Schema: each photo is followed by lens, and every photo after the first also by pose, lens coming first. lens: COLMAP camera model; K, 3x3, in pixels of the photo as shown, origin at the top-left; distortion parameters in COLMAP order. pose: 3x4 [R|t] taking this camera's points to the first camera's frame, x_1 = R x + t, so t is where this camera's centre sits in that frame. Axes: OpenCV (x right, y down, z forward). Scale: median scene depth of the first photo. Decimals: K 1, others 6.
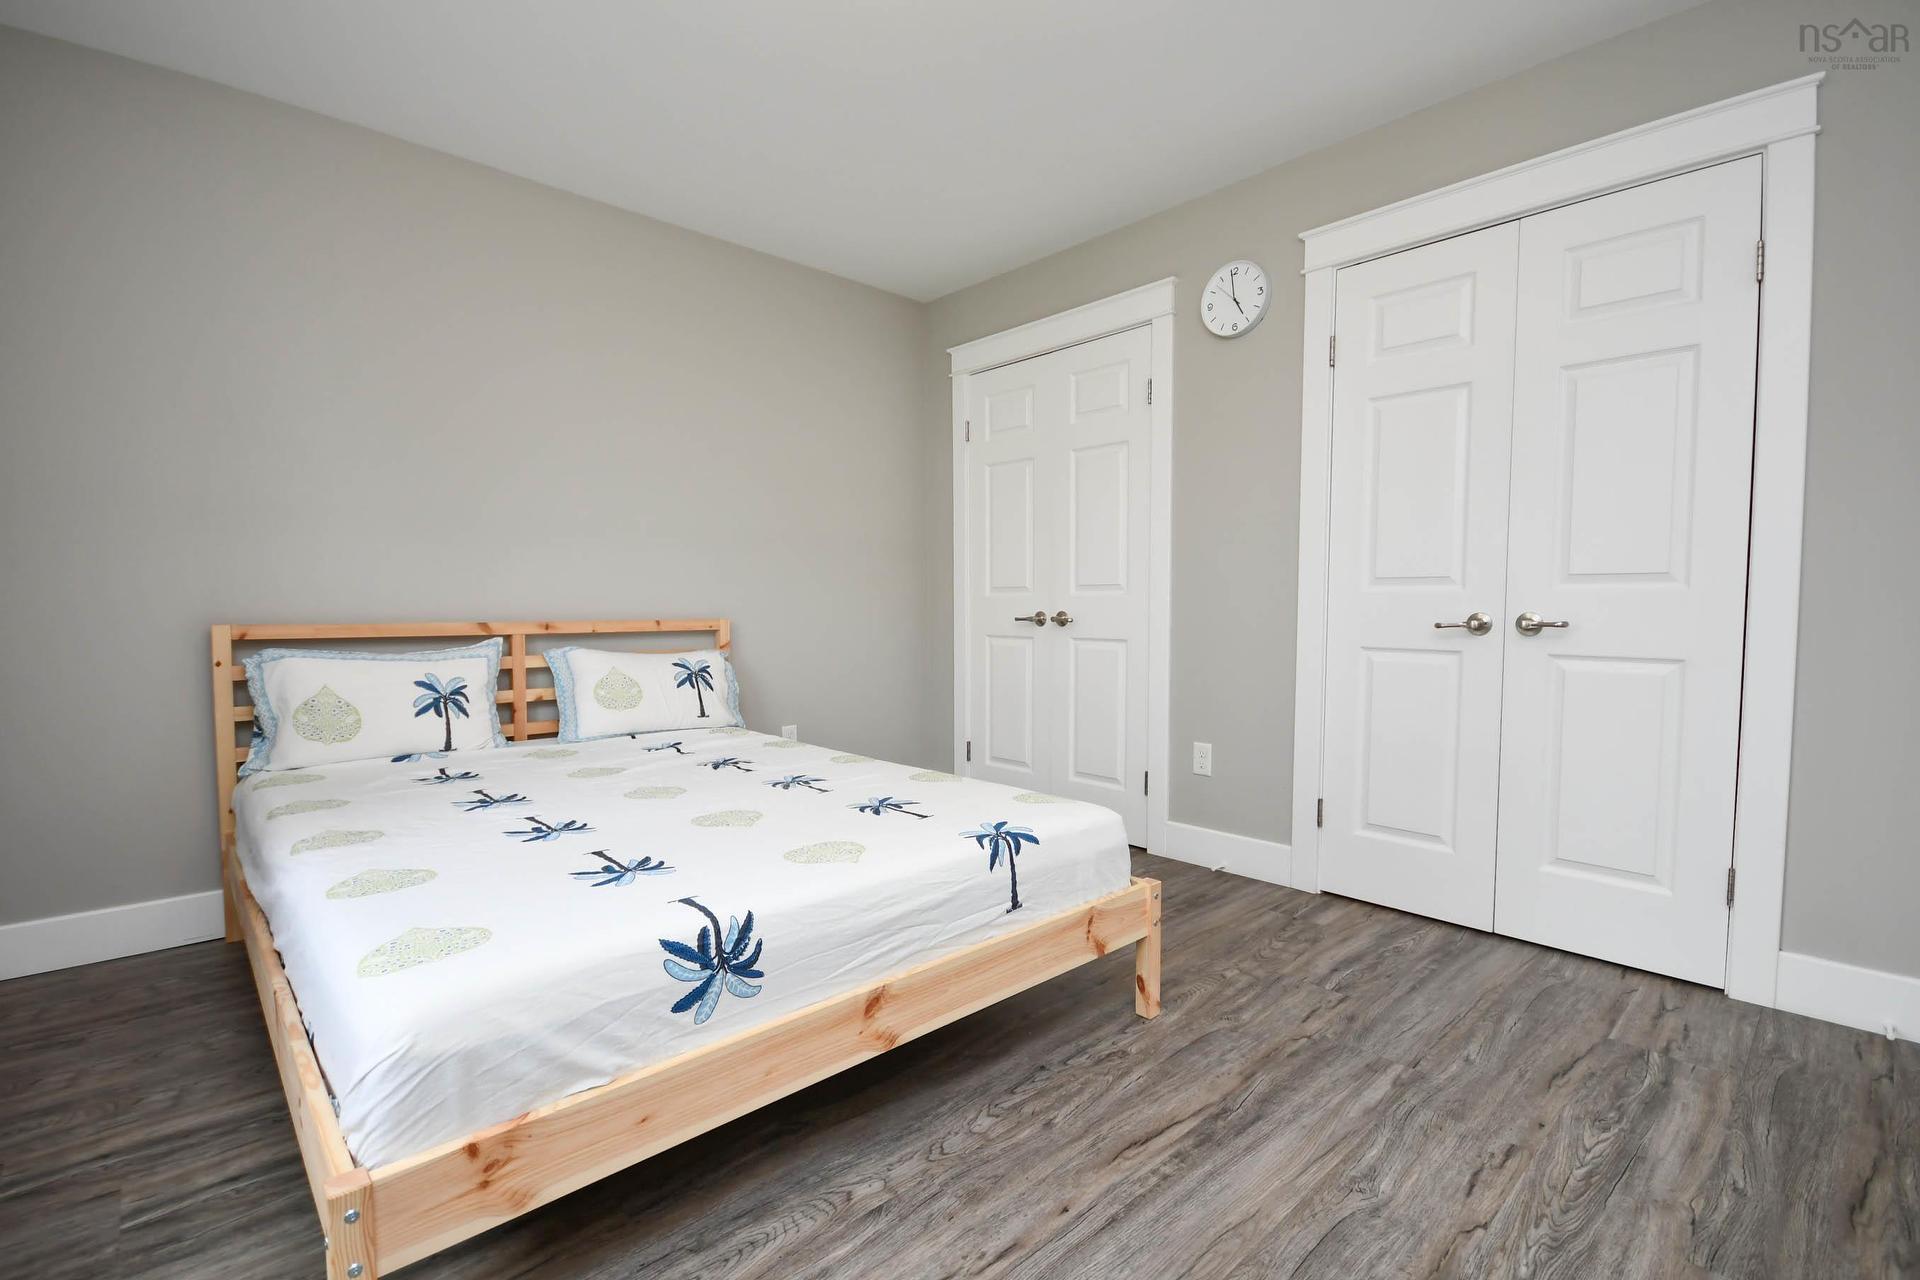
lens RADIAL K [[864.5, 0, 949.6], [0, 864.5, 644.2], [0, 0, 1]] dist [-0.001958, -0.000194]
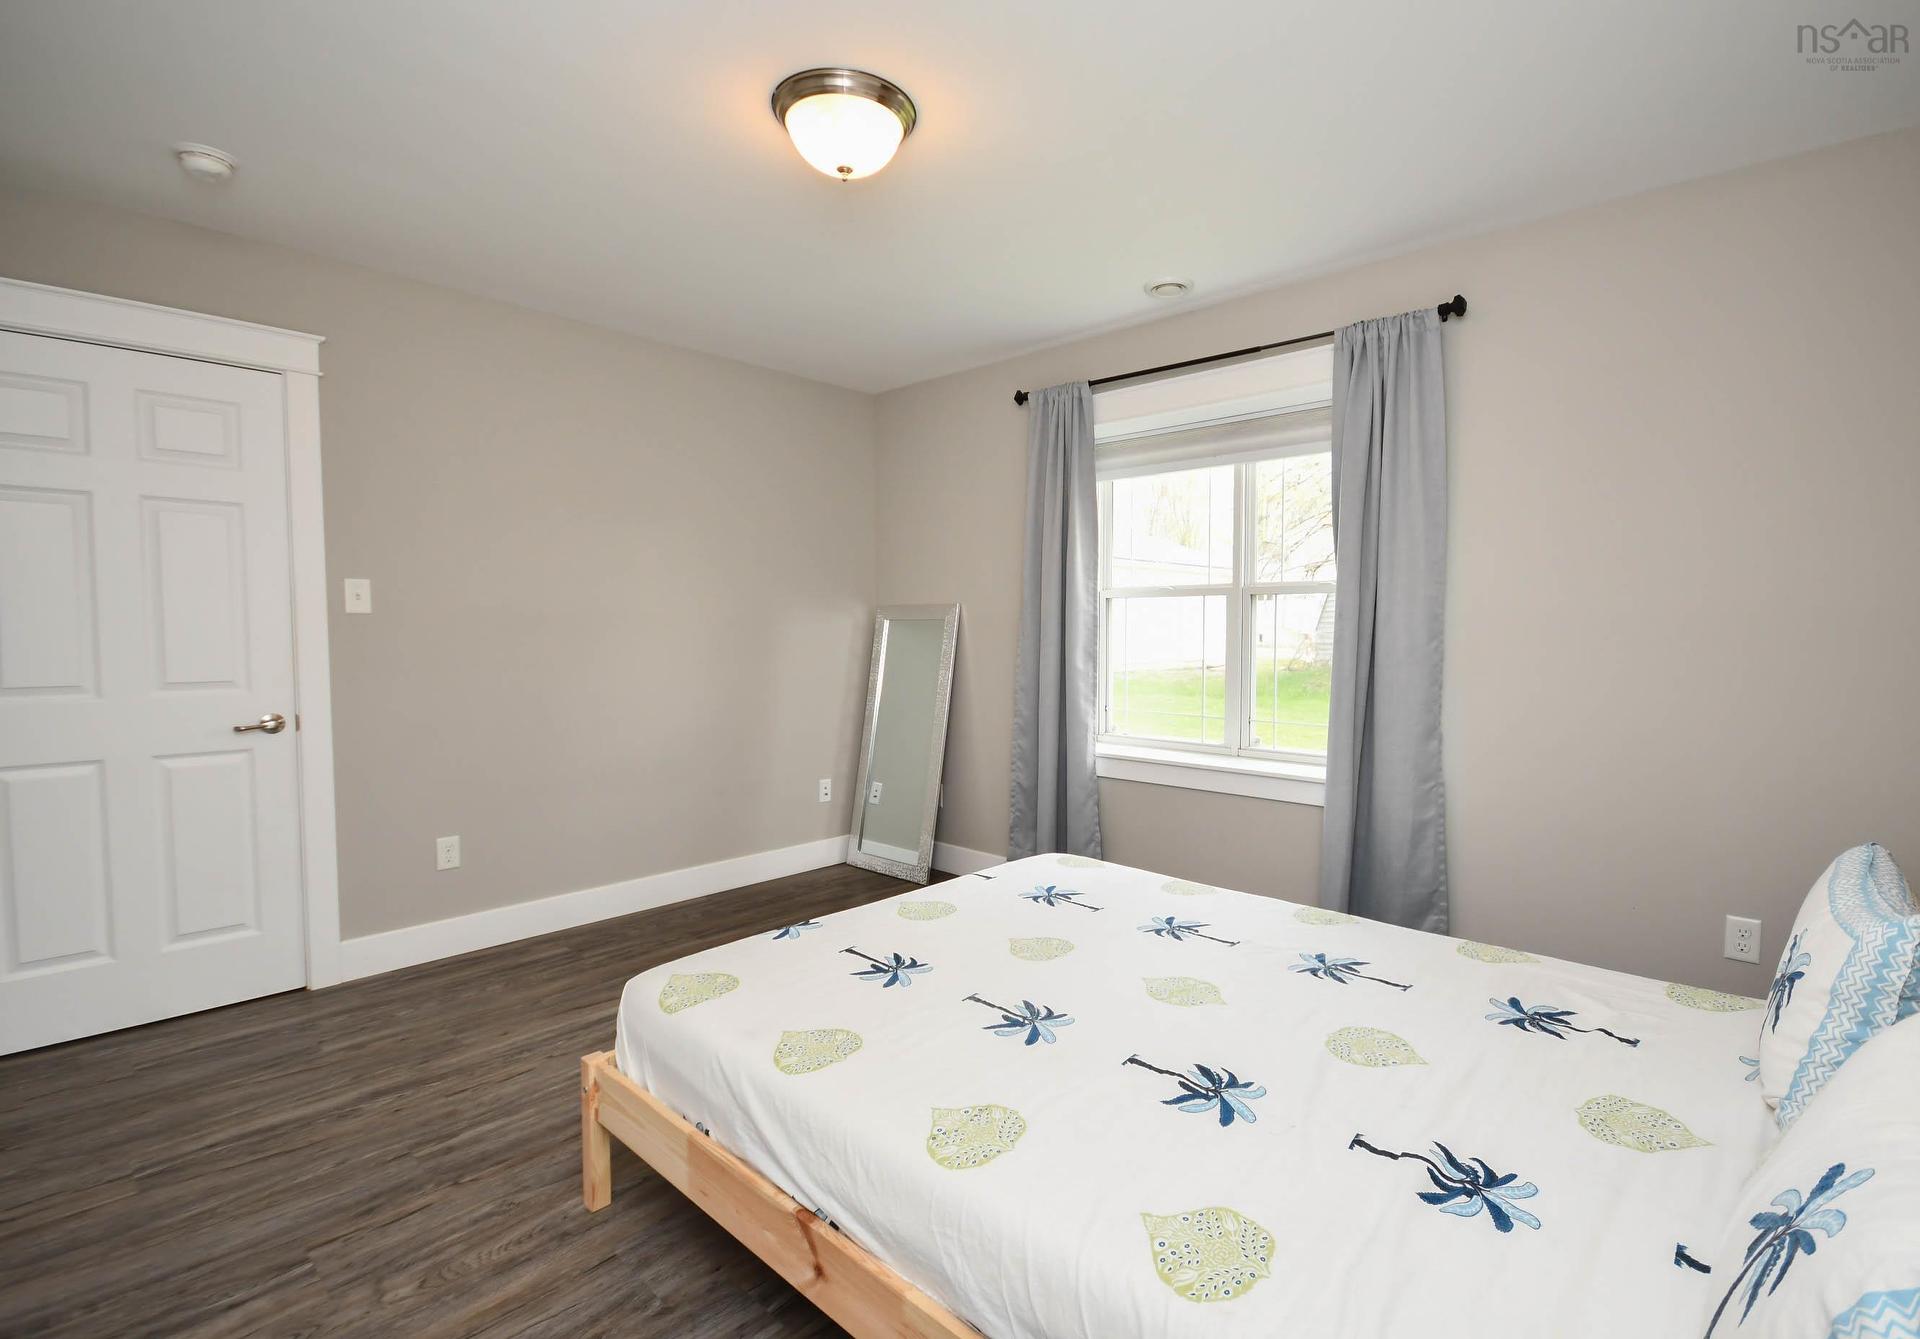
lens RADIAL K [[896.5, 0, 991.1], [0, 896.5, 673.7], [0, 0, 1]] dist [0.002077, 0.000241]
pose [[-0.996397, -0.000338, -0.084808, -0.109502], [-0.008651, 0.995181, 0.097677, -0.237997], [0.084366, 0.098059, -0.991598, 2.107456]]
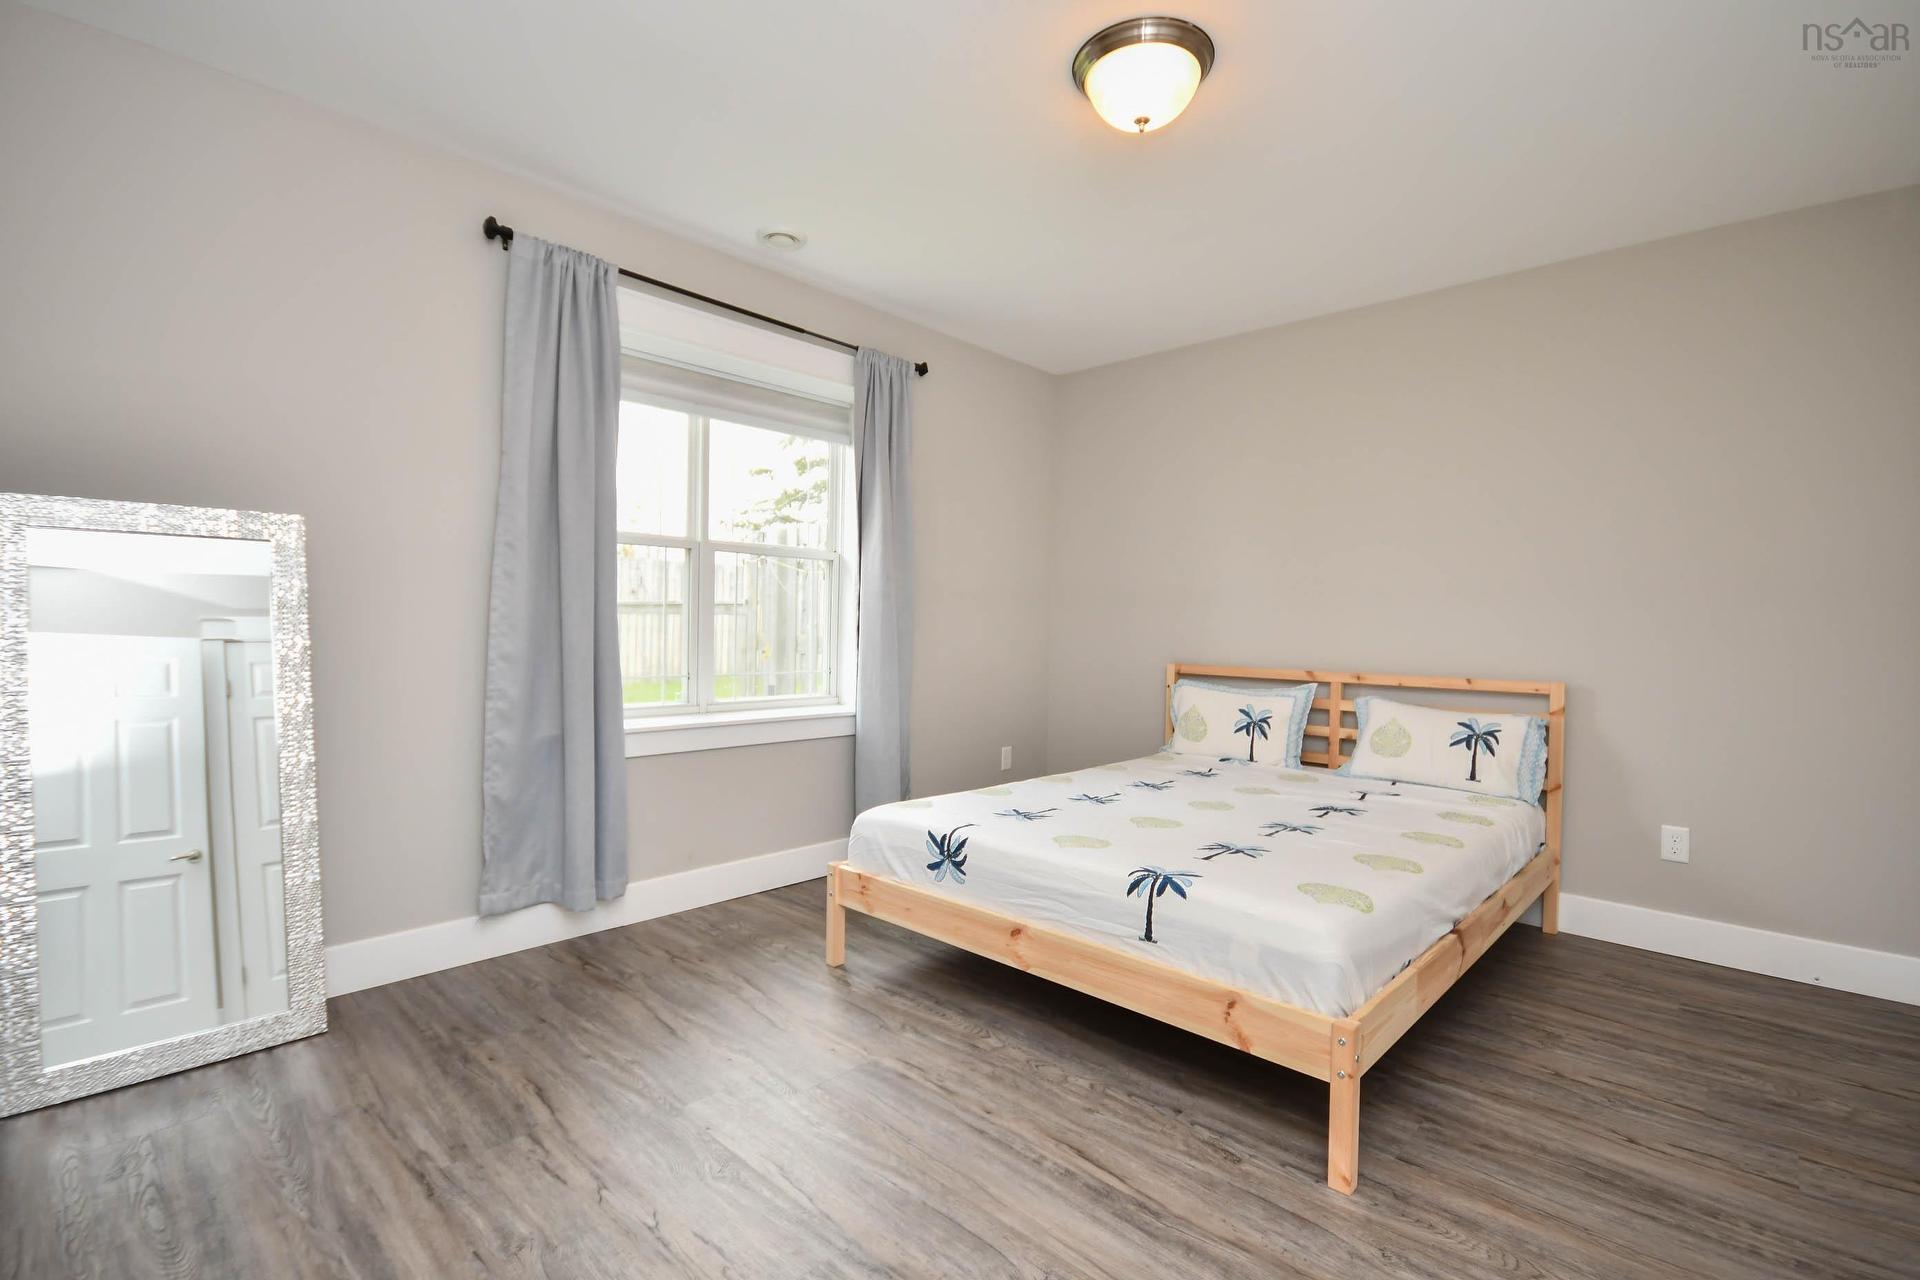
lens RADIAL K [[881.1, 0, 960.0], [0, 881.1, 640.0], [0, 0, 1]] dist [0.000491, 0.000216]
pose [[0.066557, 0.016685, -0.997643, 1.139208], [-0.063271, 0.997918, 0.012469, -0.084544], [0.995775, 0.062292, 0.067474, 0.608168]]
